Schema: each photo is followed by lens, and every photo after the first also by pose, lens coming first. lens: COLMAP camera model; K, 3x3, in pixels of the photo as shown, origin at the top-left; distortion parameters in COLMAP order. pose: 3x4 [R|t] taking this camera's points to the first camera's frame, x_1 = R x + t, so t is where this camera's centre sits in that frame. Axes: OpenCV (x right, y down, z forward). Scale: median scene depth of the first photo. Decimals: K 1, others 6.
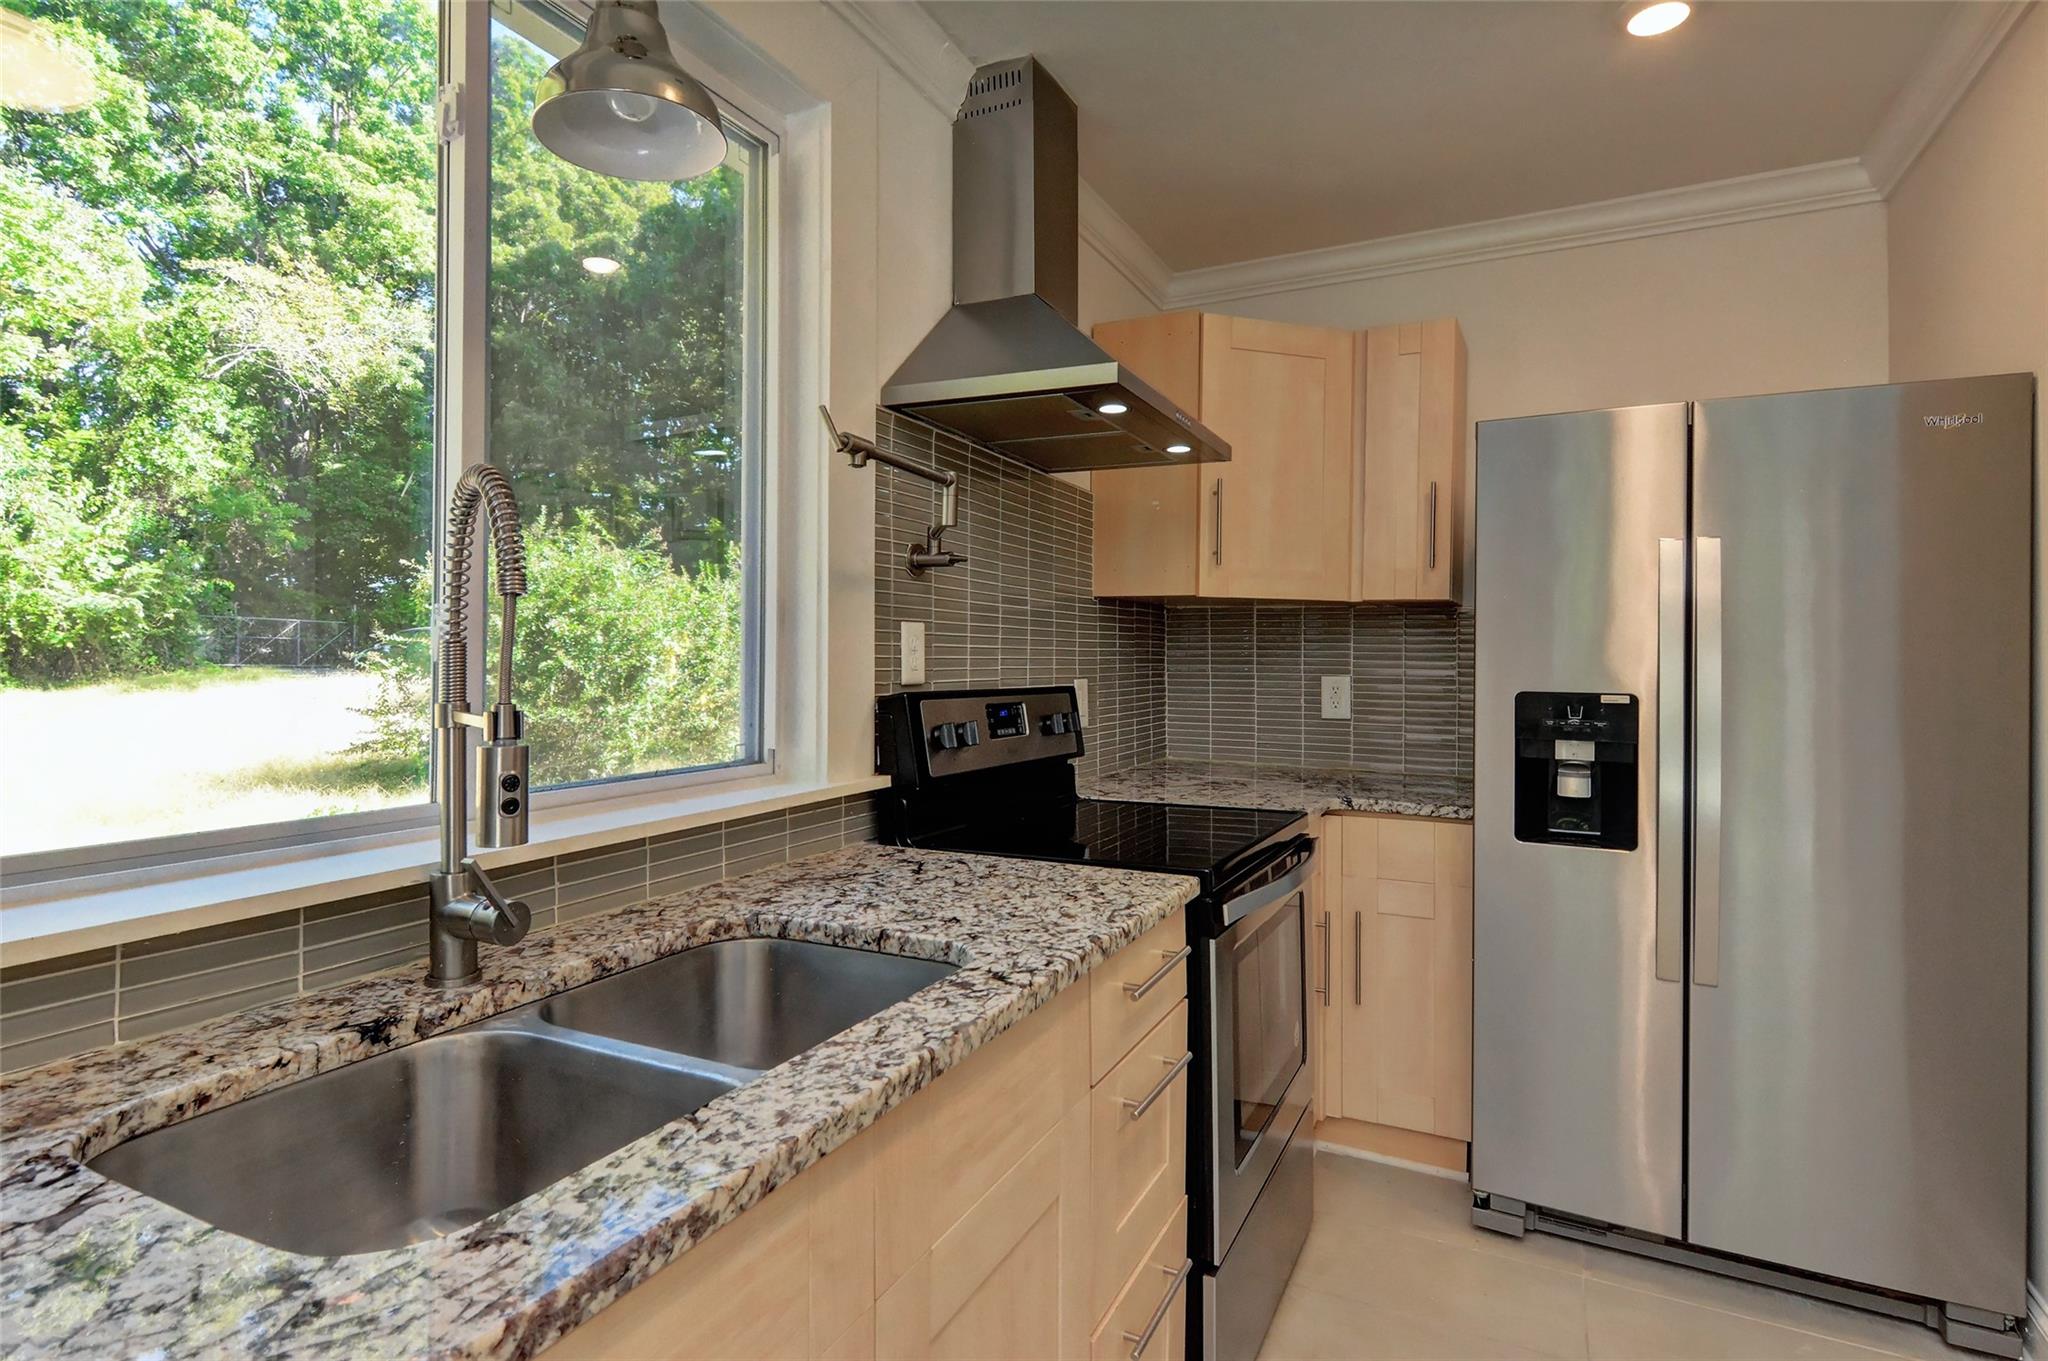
lens RADIAL K [[1031.5, 0, 1029.6], [0, 1031.5, 649.7], [0, 0, 1]] dist [0.003515, -0.000888]
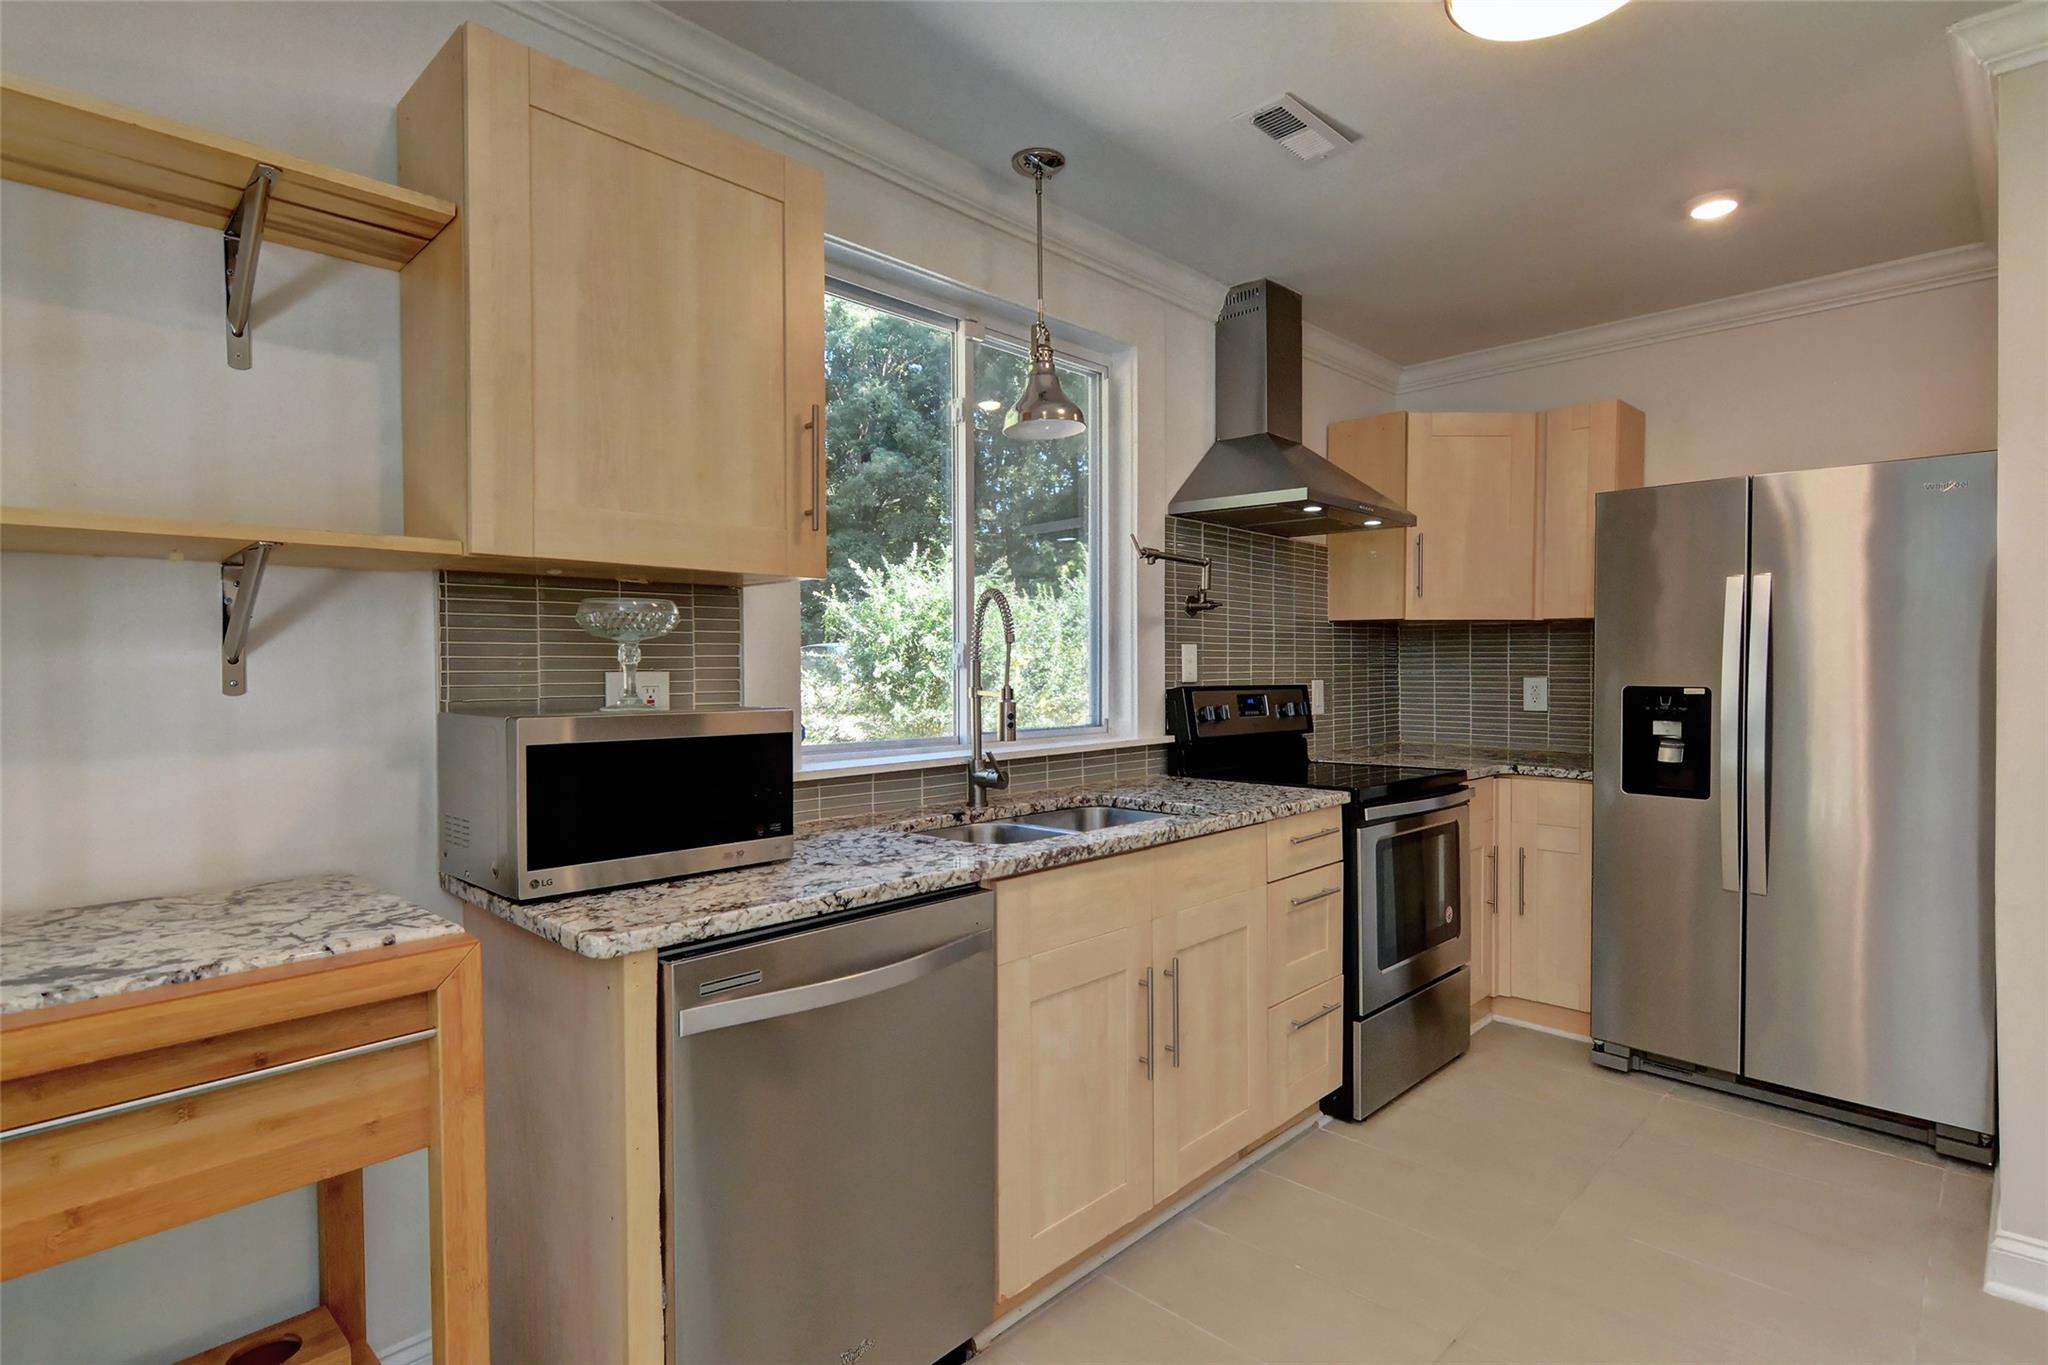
lens RADIAL K [[1012.5, 0, 1024.0], [0, 1012.5, 682.5], [0, 0, 1]] dist [0.004341, -0.001247]
pose [[0.950068, -0.003701, -0.312020, 0.126243], [0.011121, 0.999696, 0.022003, -0.003997], [0.311844, -0.024375, 0.949821, -0.554751]]
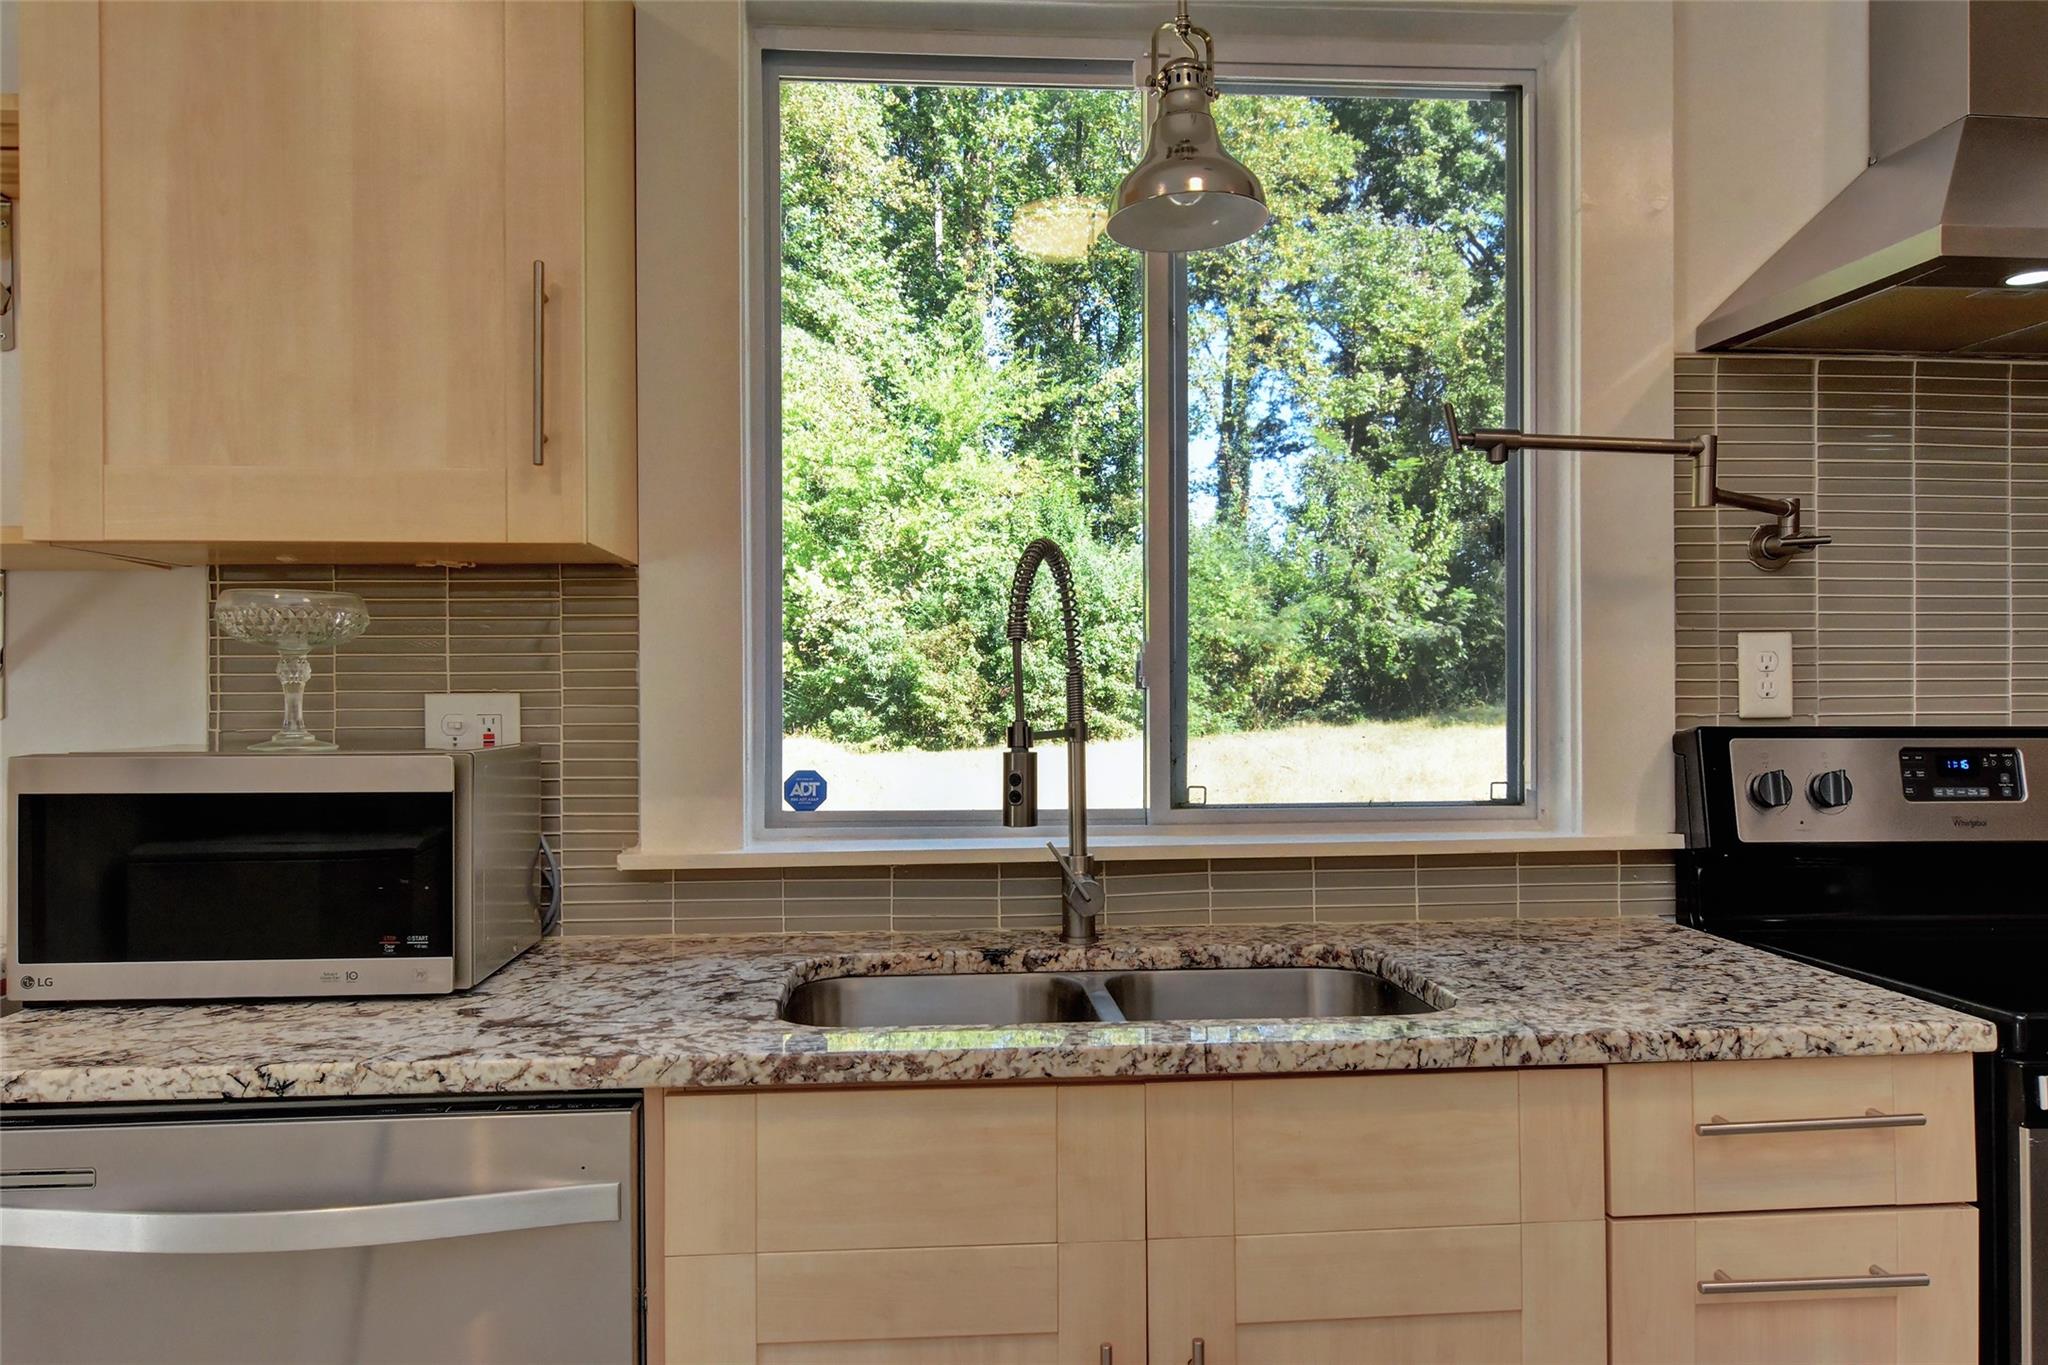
lens RADIAL K [[1395.0, 0, 1015.6], [0, 1395.0, 692.1], [0, 0, 1]] dist [-0.000826, -0.000705]
pose [[0.504287, -0.004921, -0.863522, 0.432215], [0.015703, 0.999871, 0.003472, 0.003600], [0.863393, -0.015311, 0.504299, 0.035677]]
